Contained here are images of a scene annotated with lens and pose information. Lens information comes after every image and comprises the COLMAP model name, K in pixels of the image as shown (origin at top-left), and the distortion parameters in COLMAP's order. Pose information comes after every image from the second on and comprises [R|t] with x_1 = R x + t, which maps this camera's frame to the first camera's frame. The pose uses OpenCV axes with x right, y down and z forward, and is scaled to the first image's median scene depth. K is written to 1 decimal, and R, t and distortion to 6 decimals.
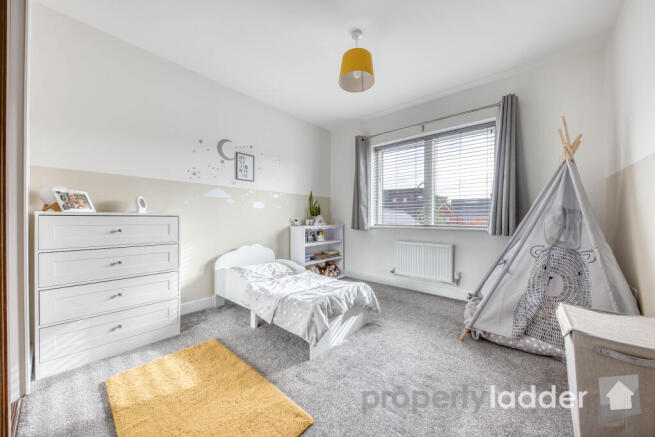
lens RADIAL K [[234.5, 0, 327.5], [0, 234.5, 218.5], [0, 0, 1]] dist [0.000569, -0.000023]
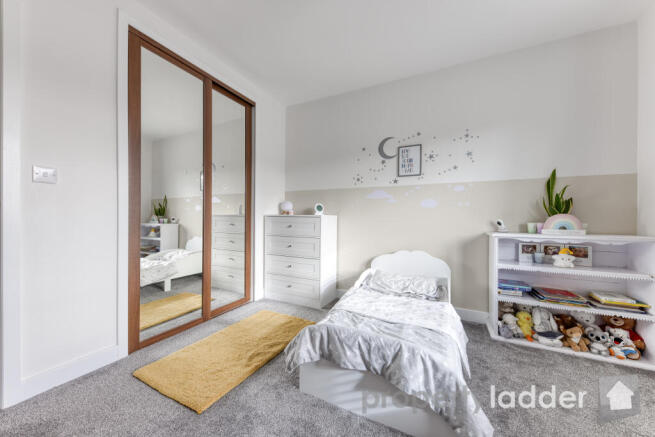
lens RADIAL K [[234.5, 0, 327.5], [0, 234.5, 218.5], [0, 0, 1]] dist [0.000569, -0.000023]
pose [[0.240196, -0.000440, -0.970724, 0.428474], [-0.008503, 0.999961, -0.002558, 0.000538], [0.970687, 0.008869, 0.240183, 0.505965]]
